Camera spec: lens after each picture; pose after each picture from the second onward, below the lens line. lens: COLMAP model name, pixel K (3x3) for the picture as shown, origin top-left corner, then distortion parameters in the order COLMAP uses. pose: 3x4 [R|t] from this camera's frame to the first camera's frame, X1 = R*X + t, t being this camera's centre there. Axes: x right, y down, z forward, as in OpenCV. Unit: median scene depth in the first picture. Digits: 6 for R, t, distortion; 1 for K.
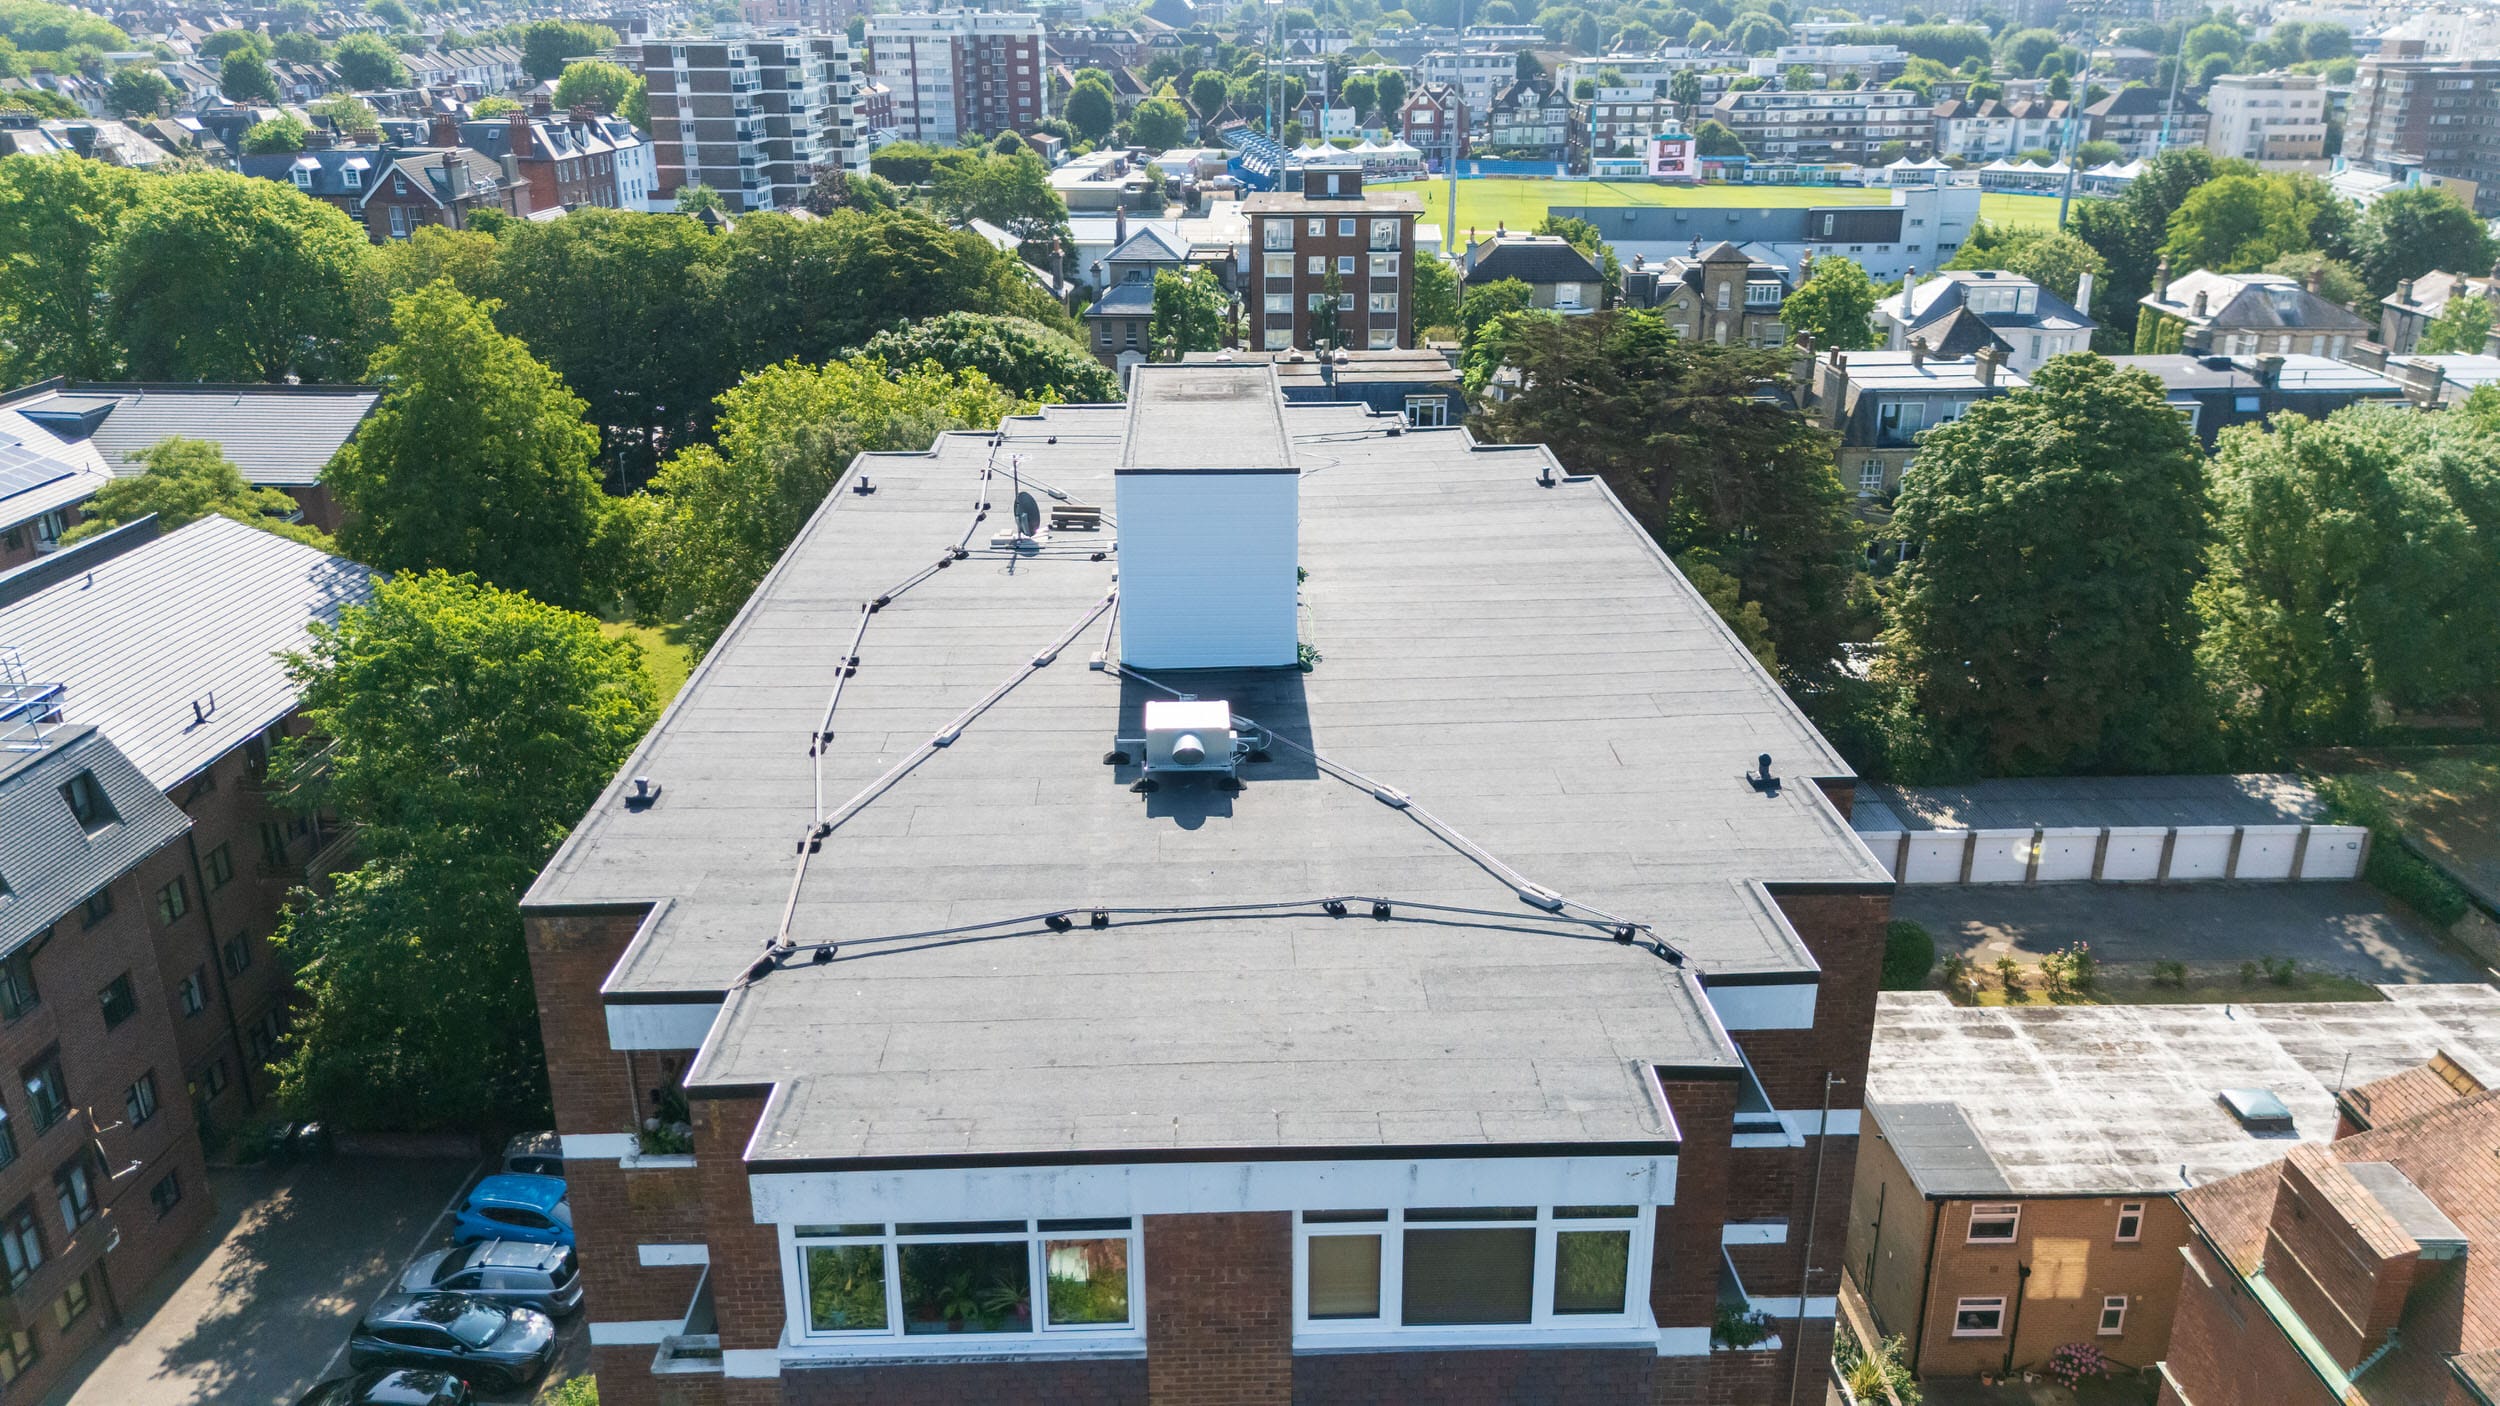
lens RADIAL K [[1835.7, 0, 1253.2], [0, 1835.7, 752.3], [0, 0, 1]] dist [0.072334, -0.073881]
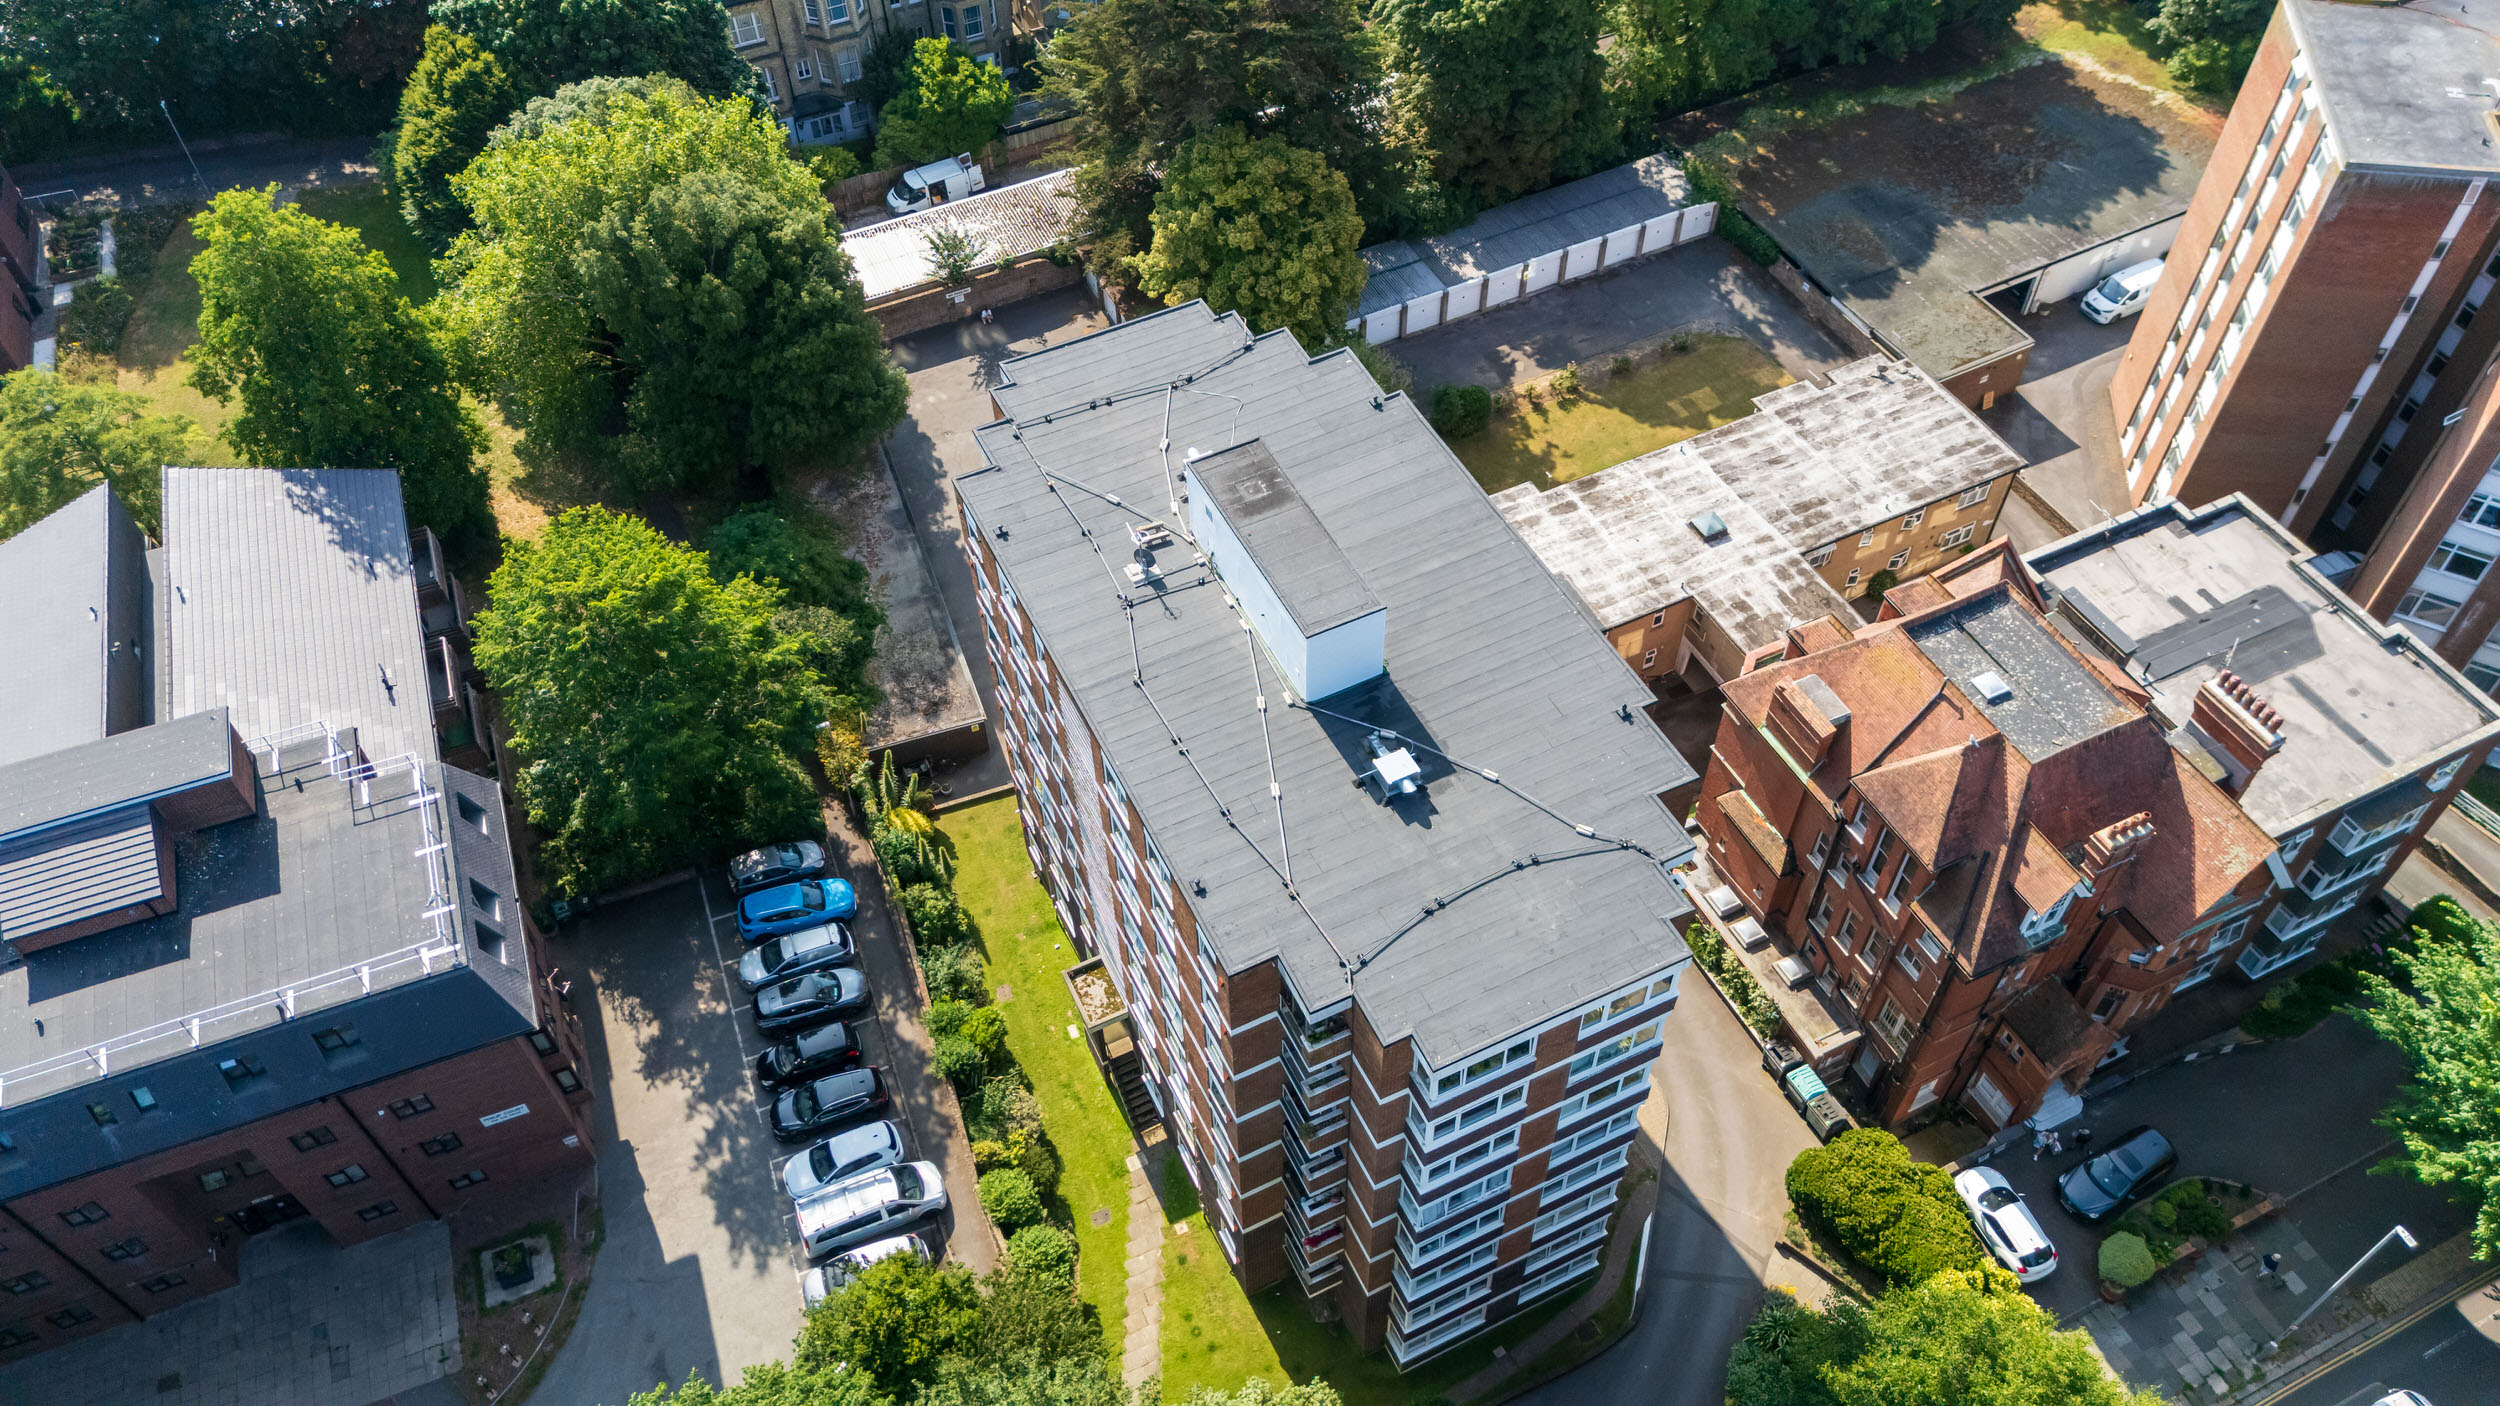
lens RADIAL K [[1835.7, 0, 1253.2], [0, 1835.7, 752.3], [0, 0, 1]] dist [0.072334, -0.073881]
pose [[0.909702, -0.331585, 0.249986, -0.347232], [0.165380, 0.841488, 0.514342, -0.563138], [-0.380909, -0.426555, 0.820341, -0.352651]]
